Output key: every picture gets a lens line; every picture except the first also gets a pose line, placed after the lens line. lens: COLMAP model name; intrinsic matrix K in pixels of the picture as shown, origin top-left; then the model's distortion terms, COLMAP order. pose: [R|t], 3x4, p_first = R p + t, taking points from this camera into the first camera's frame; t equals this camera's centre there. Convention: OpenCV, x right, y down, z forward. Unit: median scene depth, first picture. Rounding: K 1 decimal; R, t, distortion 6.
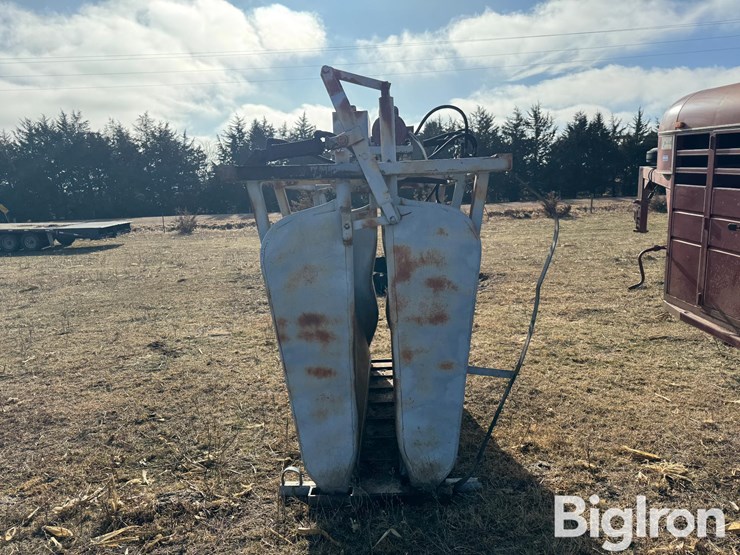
lens RADIAL K [[535.4, 0, 369.1], [0, 535.4, 255.7], [0, 0, 1]] dist [0.052950, -0.076957]
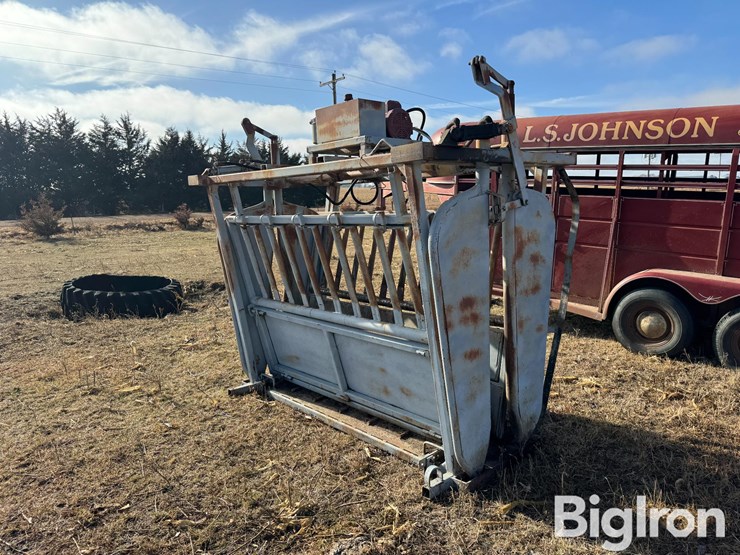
lens RADIAL K [[535.4, 0, 369.1], [0, 535.4, 255.7], [0, 0, 1]] dist [0.052950, -0.076957]
pose [[0.705766, -0.058659, 0.706012, -0.075356], [0.080515, 0.996751, 0.002329, 0.001127], [-0.703855, 0.055201, 0.708196, 0.033530]]
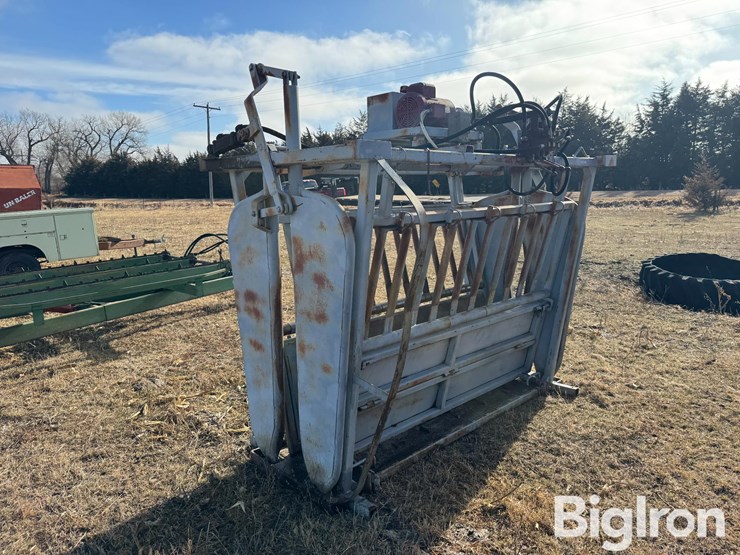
lens RADIAL K [[536.1, 0, 349.1], [0, 536.1, 250.0], [0, 0, 1]] dist [-0.000028, -0.006136]
pose [[0.693048, 0.102744, -0.713532, 0.065143], [-0.076945, 0.994680, 0.068492, -0.005382], [0.716773, 0.007434, 0.697267, 0.030138]]
